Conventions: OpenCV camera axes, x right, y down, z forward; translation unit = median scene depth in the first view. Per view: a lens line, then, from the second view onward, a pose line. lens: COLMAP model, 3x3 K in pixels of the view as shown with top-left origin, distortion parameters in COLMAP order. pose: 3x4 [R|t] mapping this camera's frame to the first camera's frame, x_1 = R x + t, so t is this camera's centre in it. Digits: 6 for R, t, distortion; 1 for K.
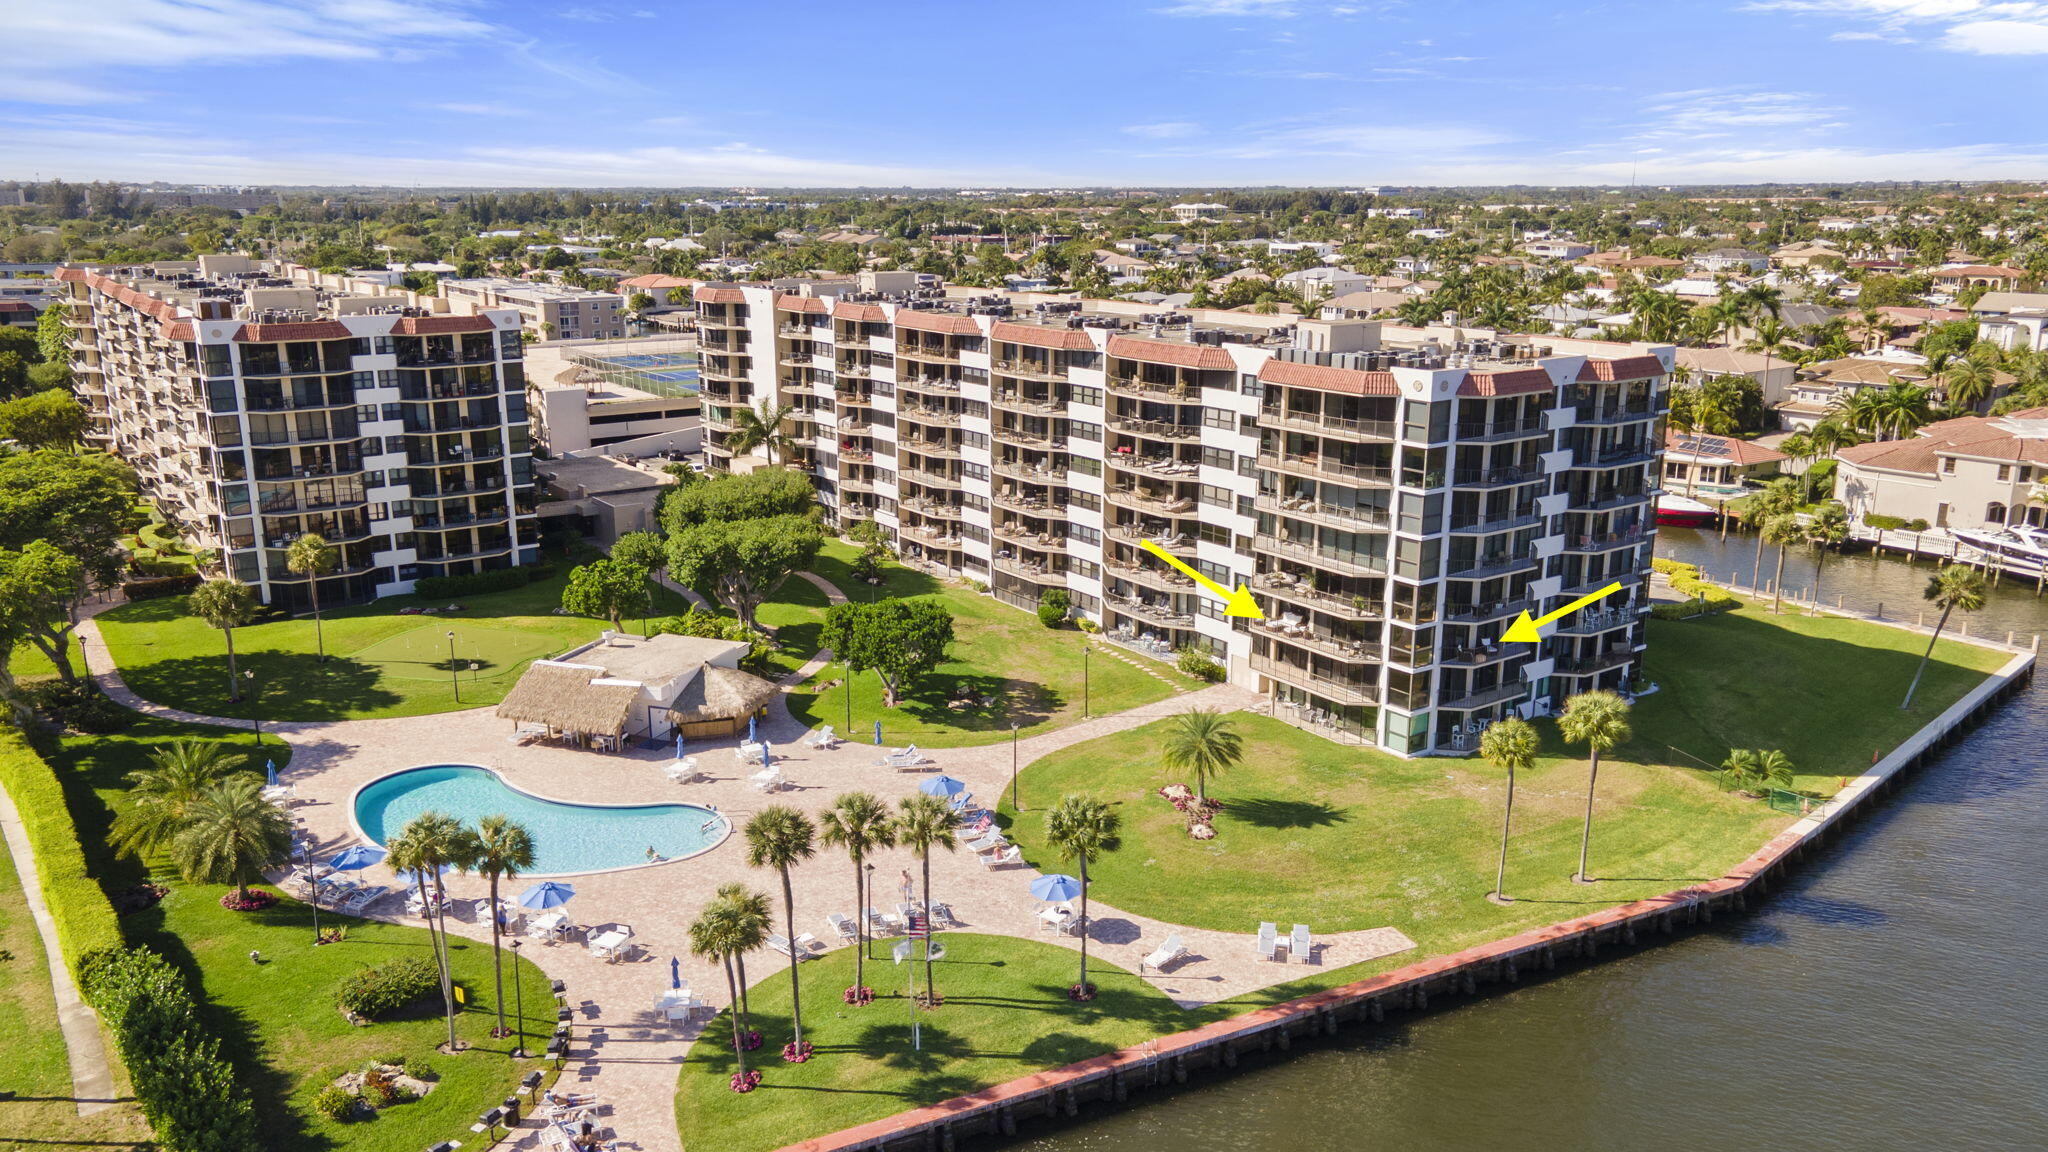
lens RADIAL K [[1483.1, 0, 1018.2], [0, 1483.1, 570.1], [0, 0, 1]] dist [0.030478, 0.002986]
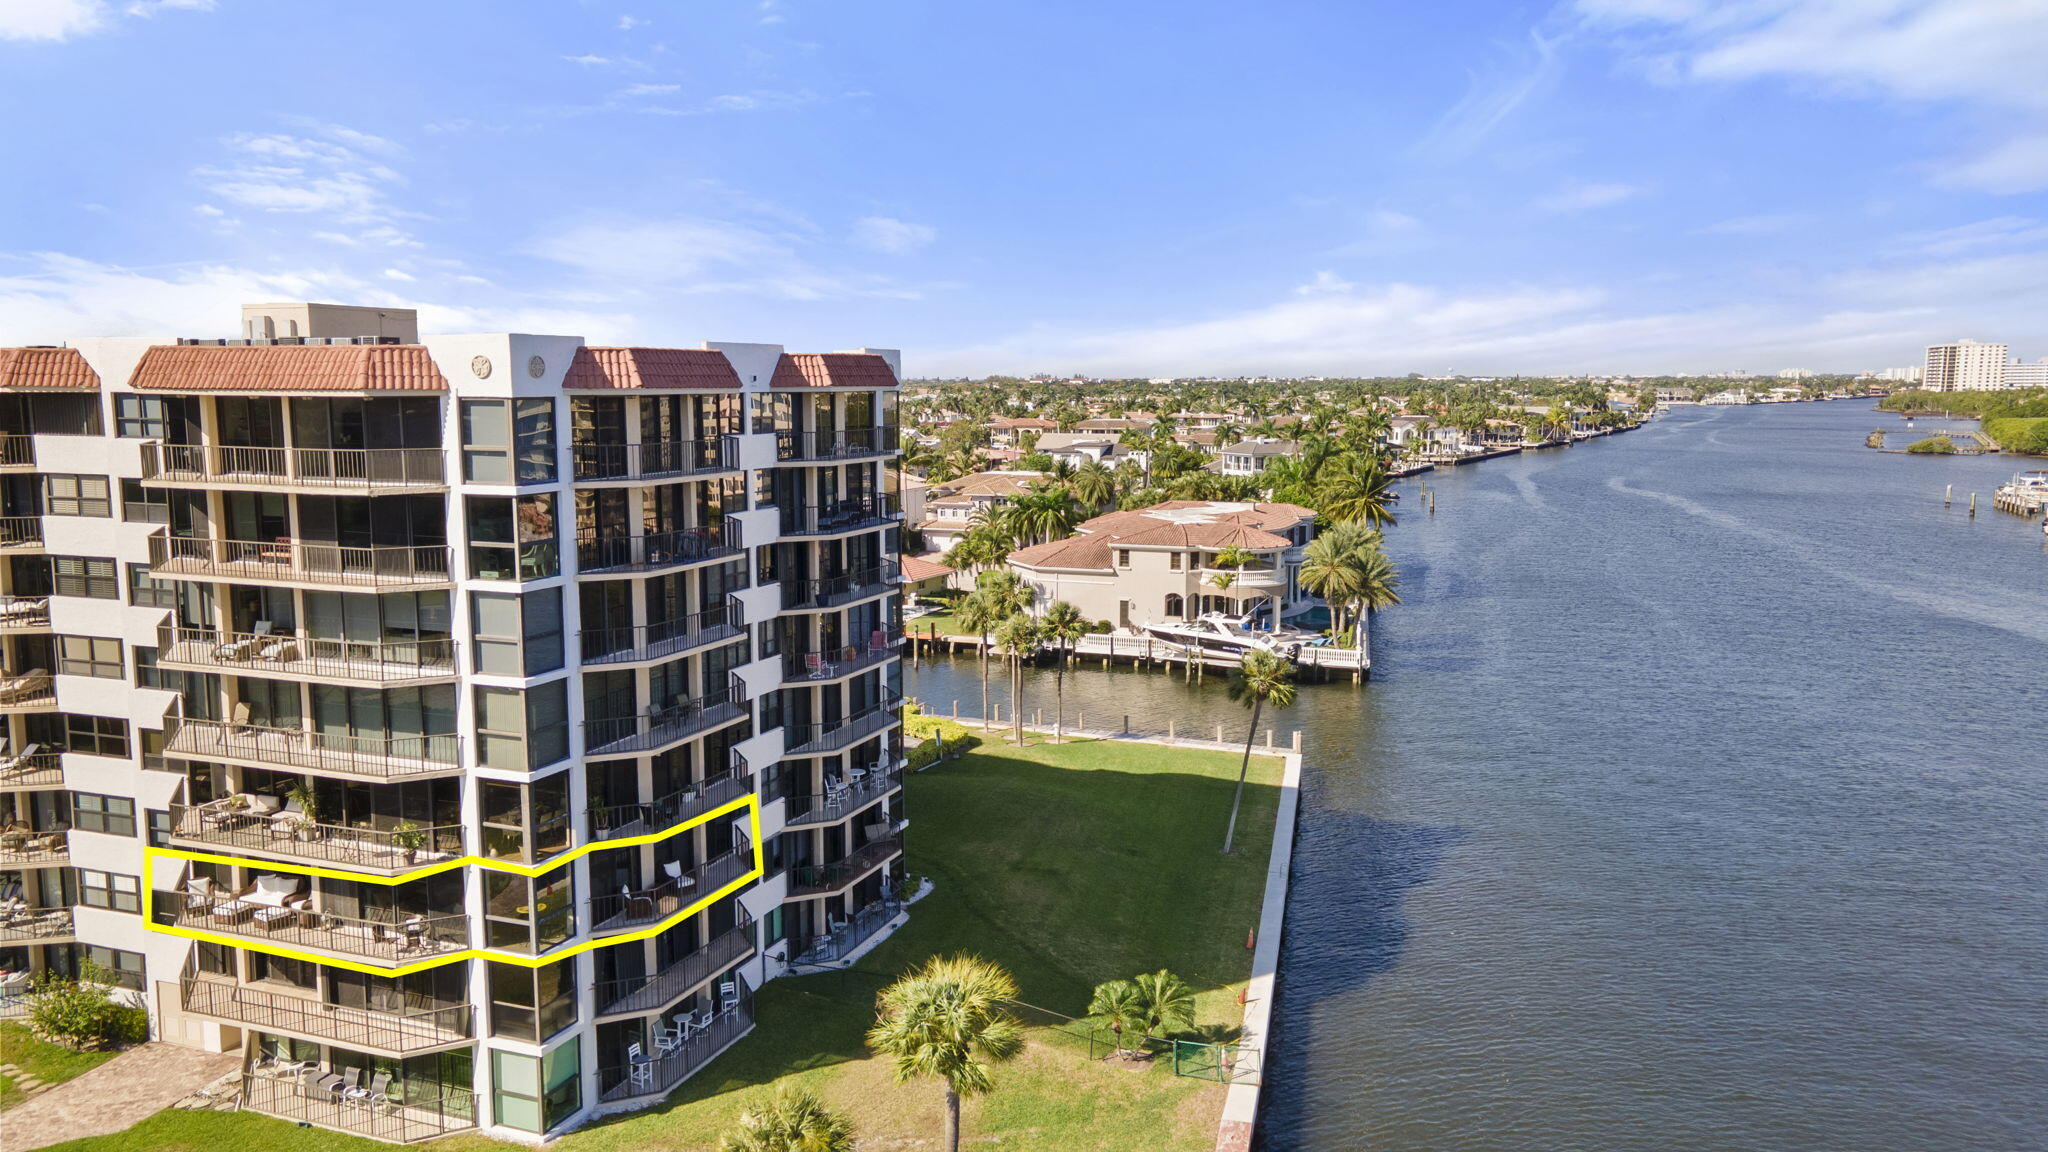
lens RADIAL K [[1483.1, 0, 1018.2], [0, 1483.1, 570.1], [0, 0, 1]] dist [0.030478, 0.002986]
pose [[0.837572, -0.068495, 0.542016, 0.134776], [0.133933, 0.987578, -0.082164, 0.003278], [-0.529656, 0.141412, 0.836342, 0.466985]]
